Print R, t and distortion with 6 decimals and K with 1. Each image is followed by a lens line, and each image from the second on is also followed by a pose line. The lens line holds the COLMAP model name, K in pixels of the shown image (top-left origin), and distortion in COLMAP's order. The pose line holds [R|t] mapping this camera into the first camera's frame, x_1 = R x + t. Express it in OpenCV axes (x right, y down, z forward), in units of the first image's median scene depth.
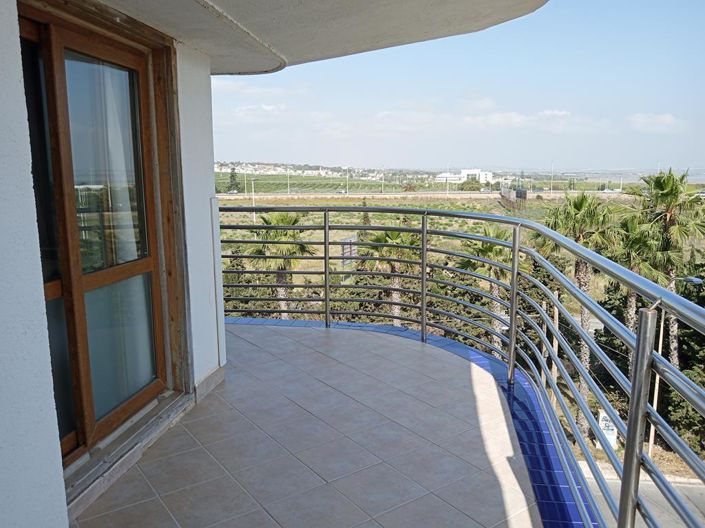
lens RADIAL K [[555.3, 0, 352.5], [0, 555.3, 264.0], [0, 0, 1]] dist [0.105113, -0.226373]
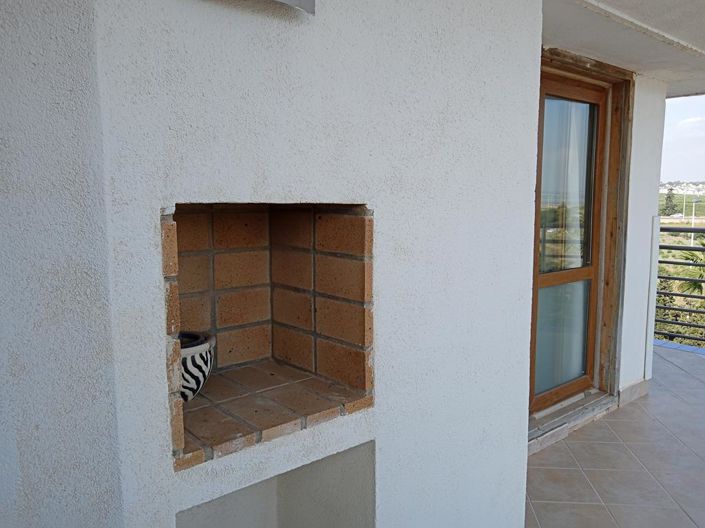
lens RADIAL K [[564.1, 0, 352.5], [0, 564.1, 264.0], [0, 0, 1]] dist [-0.032178, 0.006920]
pose [[0.751204, 0.082269, -0.654924, 0.004404], [-0.106025, 0.994358, 0.003297, 0.007812], [0.651500, 0.066962, 0.755688, -0.043201]]
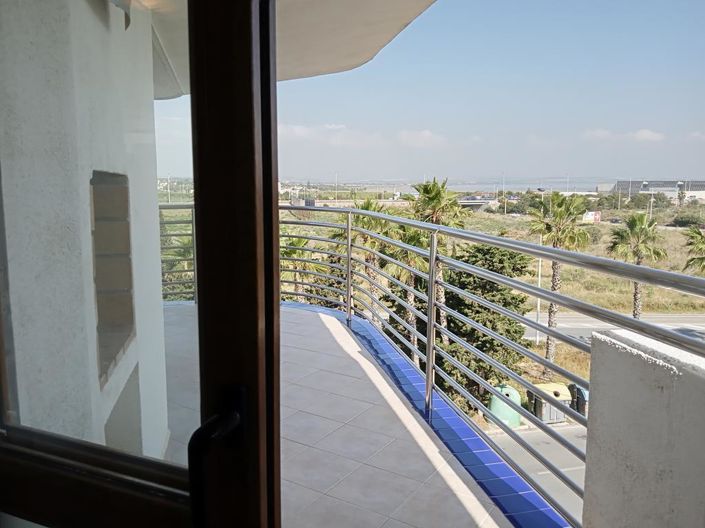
lens RADIAL K [[566.3, 0, 352.3], [0, 566.3, 253.8], [0, 0, 1]] dist [0.130776, -0.243526]
pose [[0.932311, -0.043088, 0.359081, -0.071126], [0.056591, 0.998028, -0.027174, 0.024219], [-0.357202, 0.045656, 0.932911, -0.120056]]
